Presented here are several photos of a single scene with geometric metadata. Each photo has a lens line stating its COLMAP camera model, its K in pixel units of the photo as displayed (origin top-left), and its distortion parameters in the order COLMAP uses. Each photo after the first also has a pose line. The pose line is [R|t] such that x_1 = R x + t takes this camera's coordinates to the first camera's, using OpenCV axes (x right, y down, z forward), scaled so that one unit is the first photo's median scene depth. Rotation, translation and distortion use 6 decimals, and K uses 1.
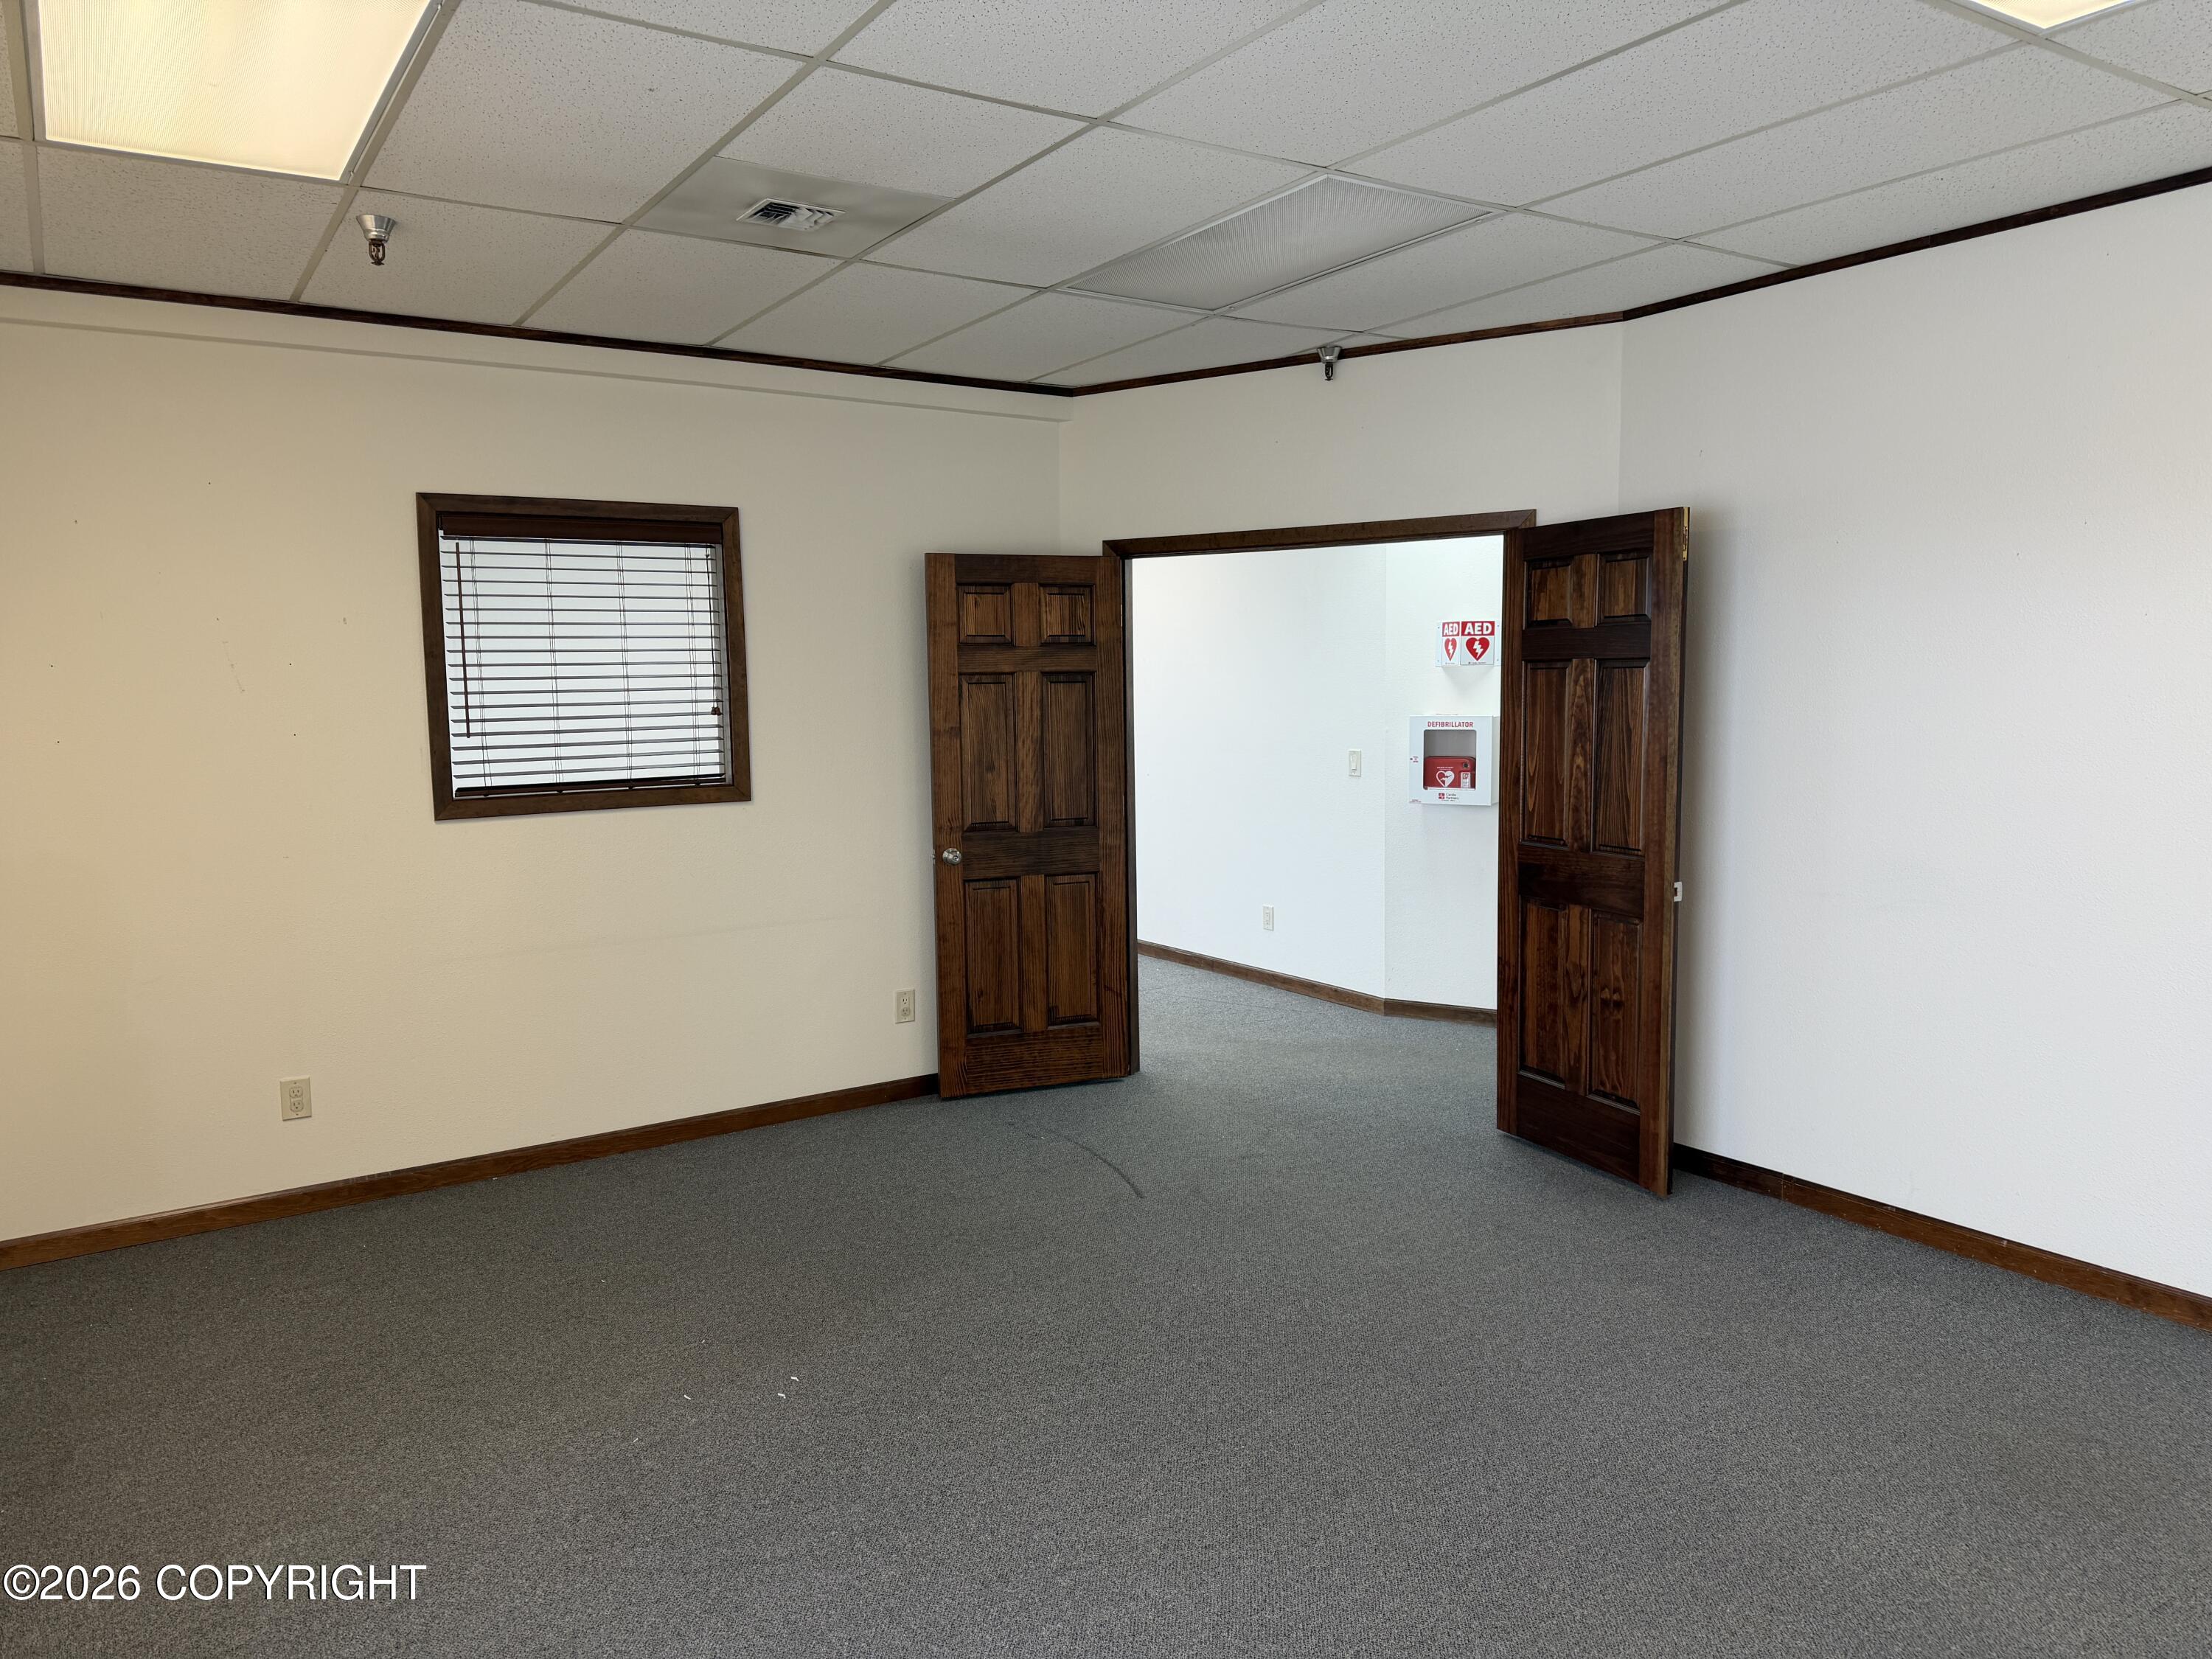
lens RADIAL K [[1569.0, 0, 1087.2], [0, 1569.0, 830.5], [0, 0, 1]] dist [0.022537, -0.003341]
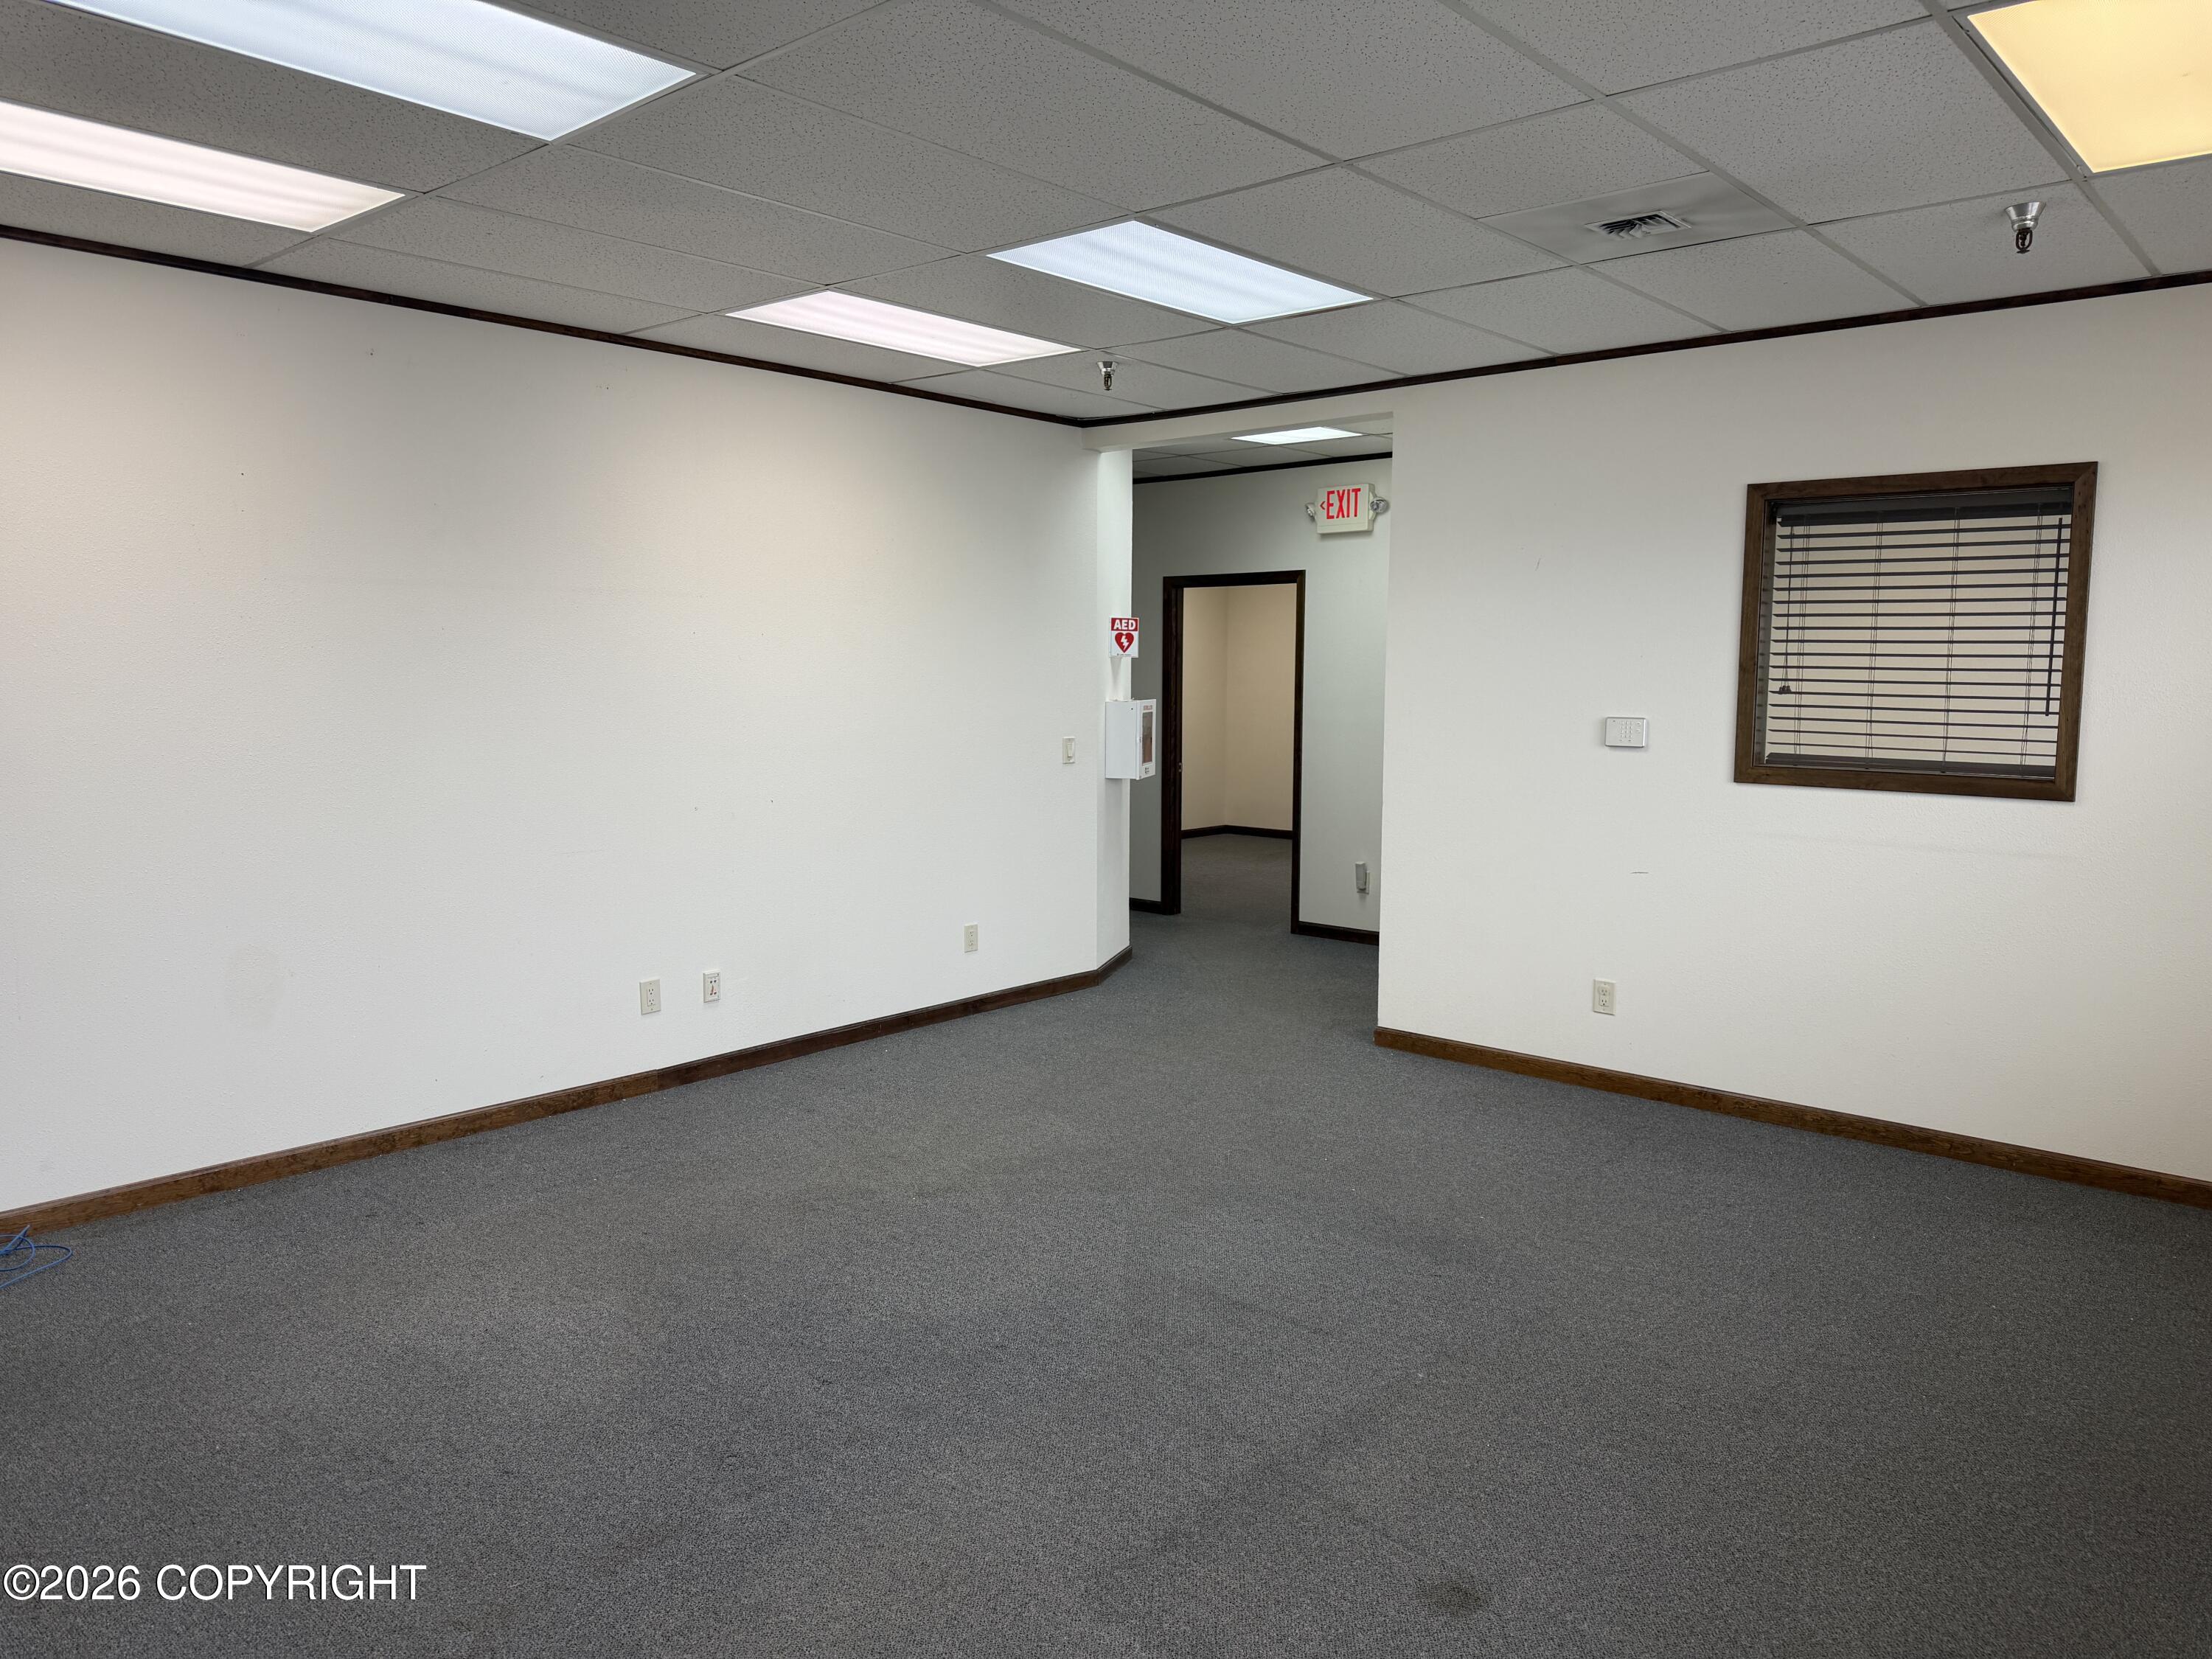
lens RADIAL K [[1569.0, 0, 1110.4], [0, 1569.0, 809.2], [0, 0, 1]] dist [0.022537, -0.003341]
pose [[0.300286, 0.118297, -0.946485, 0.490851], [-0.110782, 0.989890, 0.088575, -0.035267], [0.947394, 0.078255, 0.310356, 0.239312]]
